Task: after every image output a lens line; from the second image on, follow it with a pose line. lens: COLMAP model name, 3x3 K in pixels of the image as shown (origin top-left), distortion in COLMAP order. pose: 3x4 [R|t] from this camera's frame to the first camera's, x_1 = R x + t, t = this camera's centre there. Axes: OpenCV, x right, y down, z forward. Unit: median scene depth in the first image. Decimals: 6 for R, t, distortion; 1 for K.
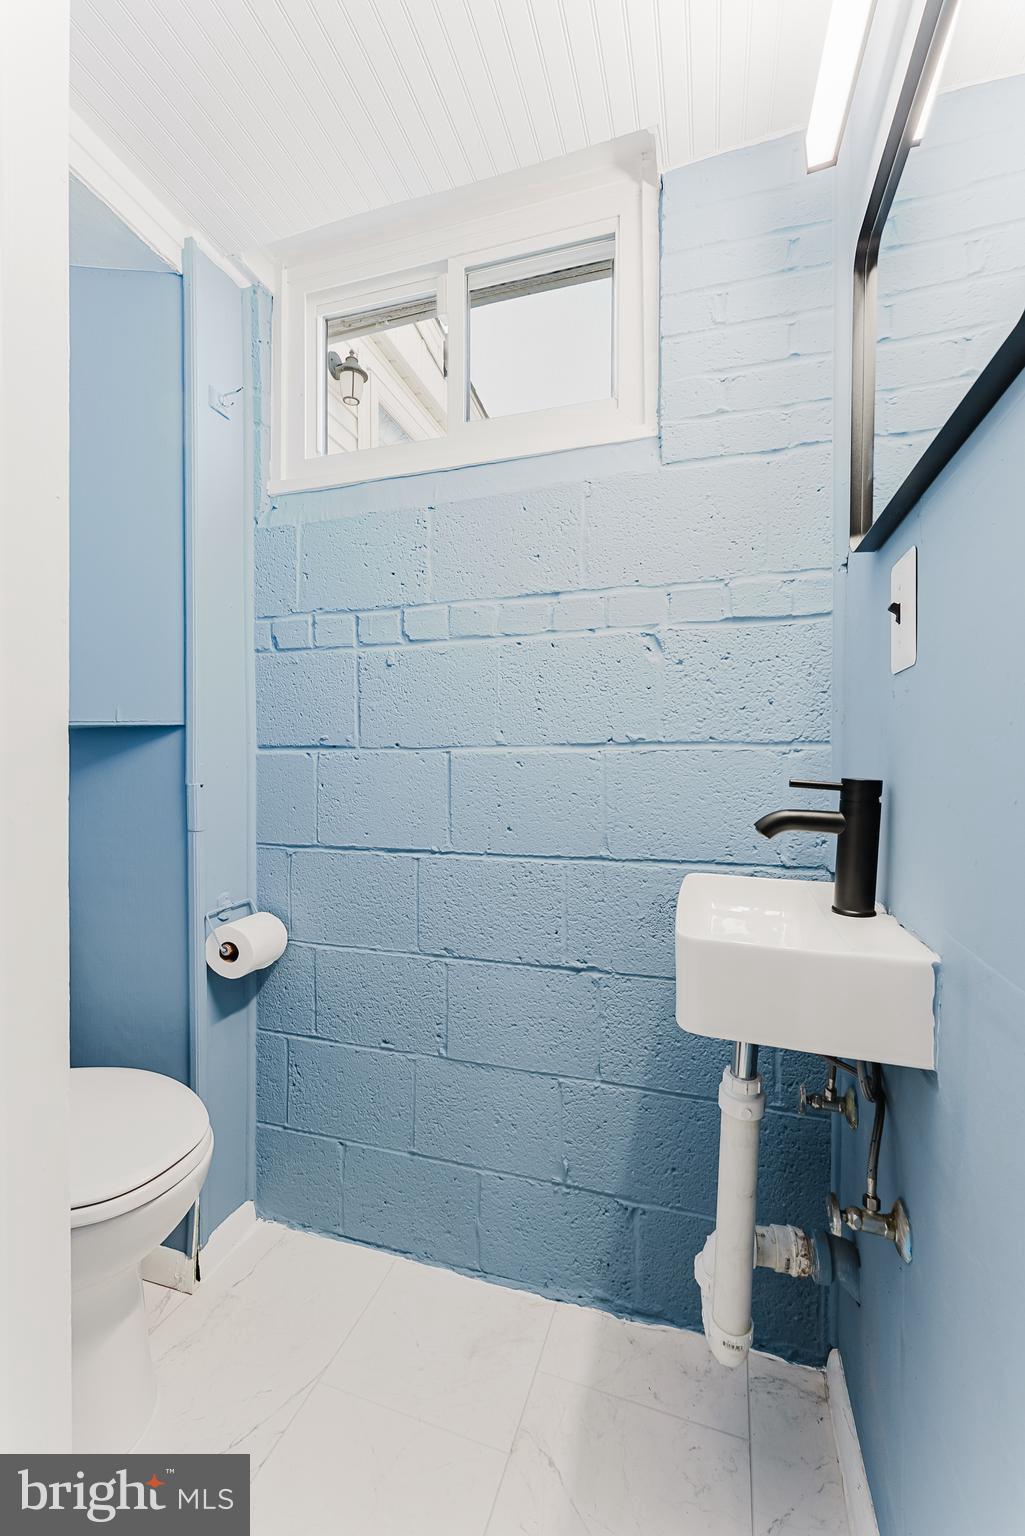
lens RADIAL K [[623.2, 0, 512.5], [0, 623.2, 768.0], [0, 0, 1]] dist [-0.001268, 0.000012]
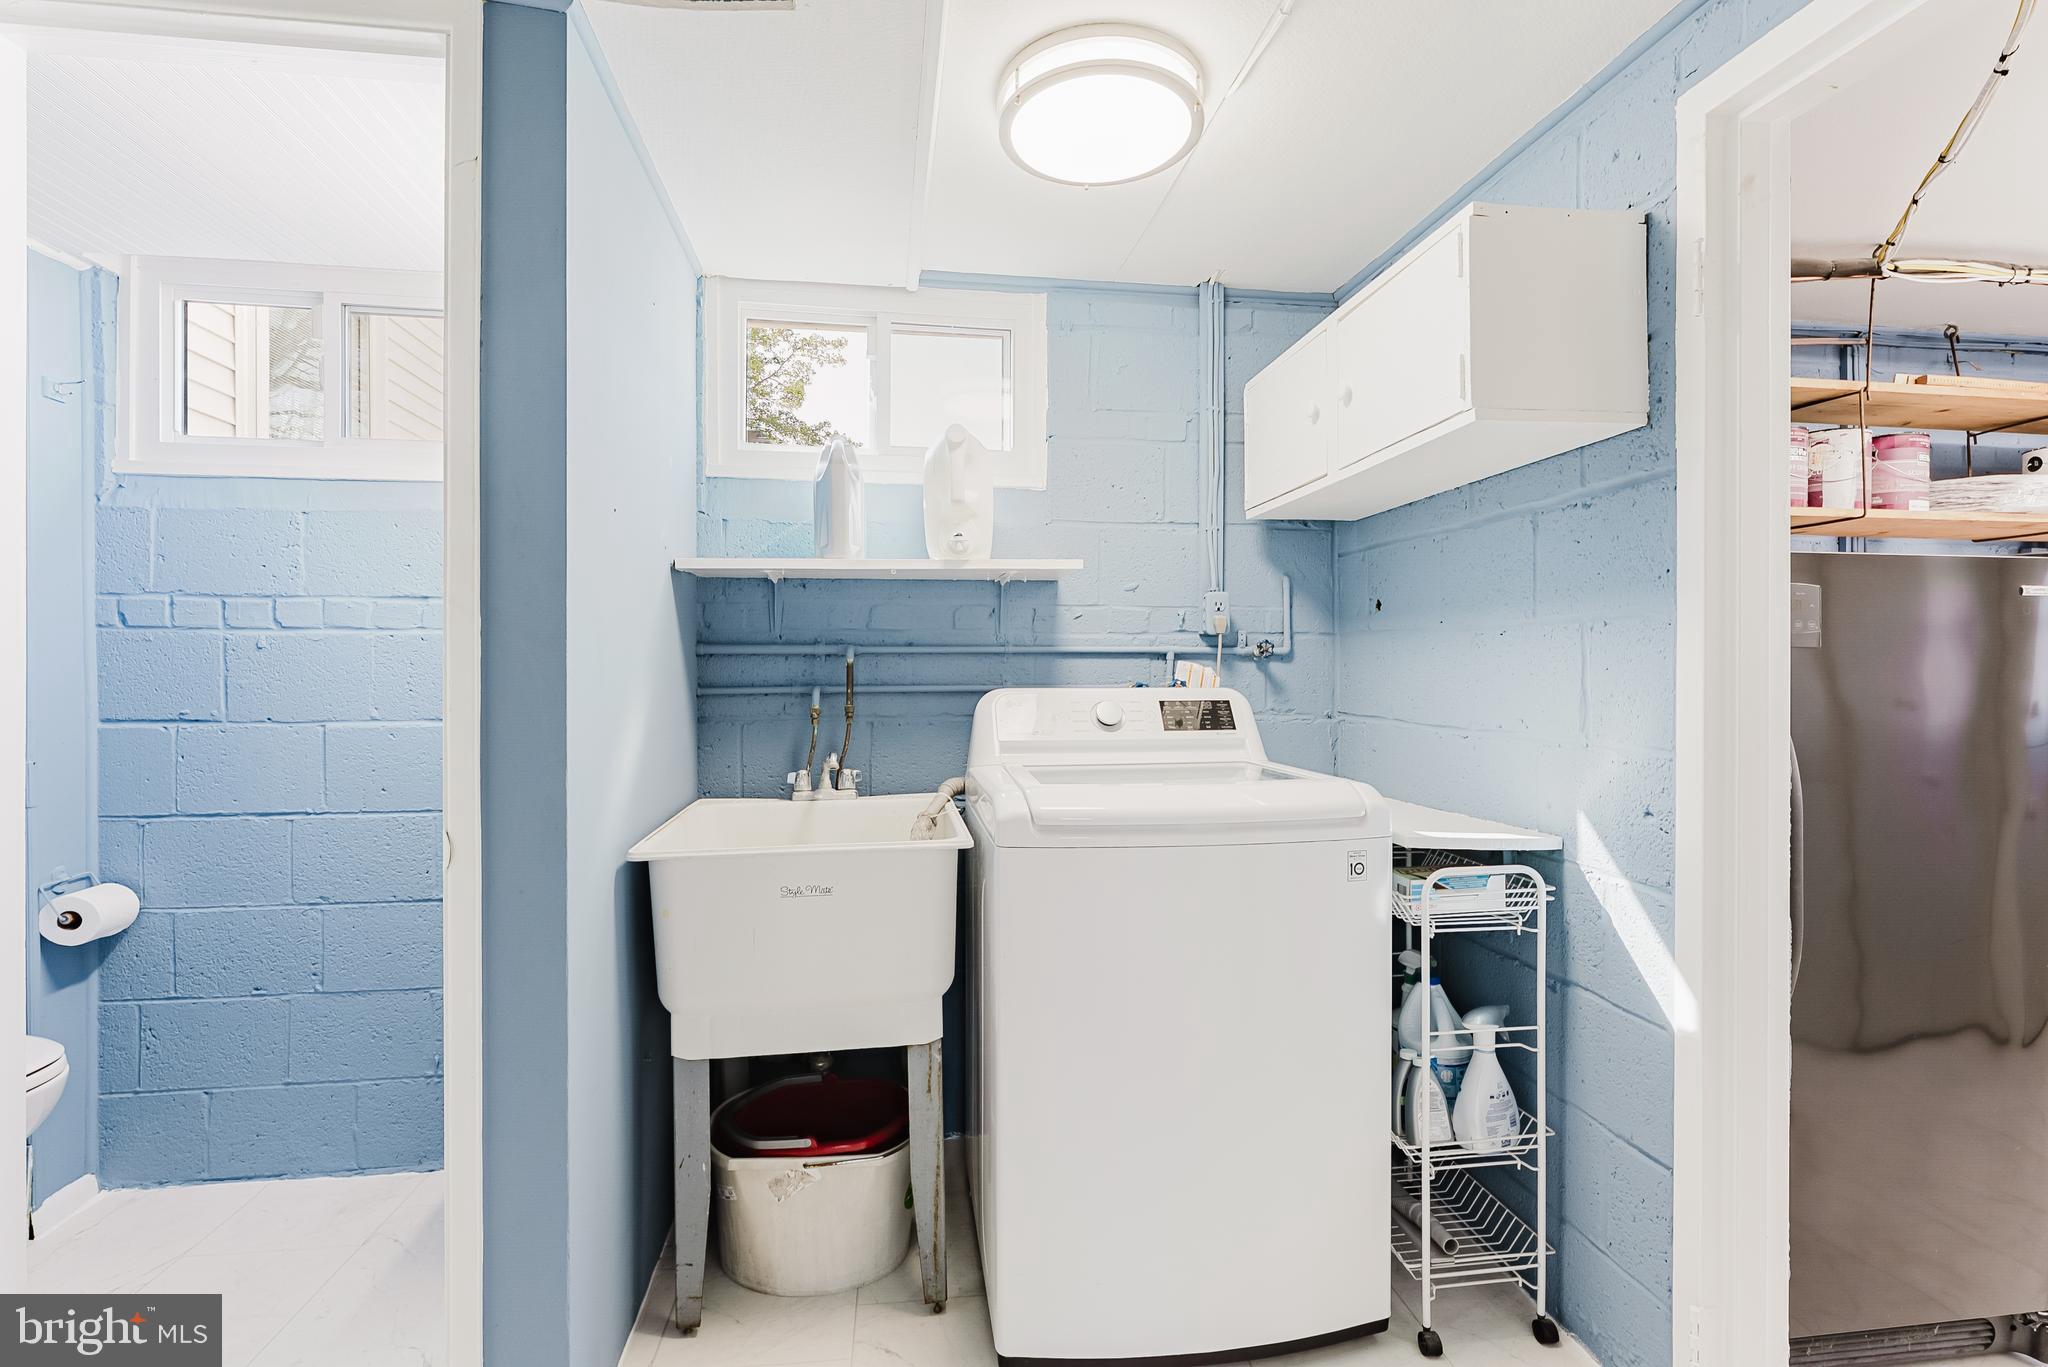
lens RADIAL K [[931.5, 0, 1018.3], [0, 931.5, 676.7], [0, 0, 1]] dist [-0.002146, -0.000097]
pose [[0.903872, -0.001584, 0.427799, 0.300690], [0.001203, 0.999999, 0.001161, -0.108350], [-0.427801, -0.000535, 0.903873, -1.027935]]
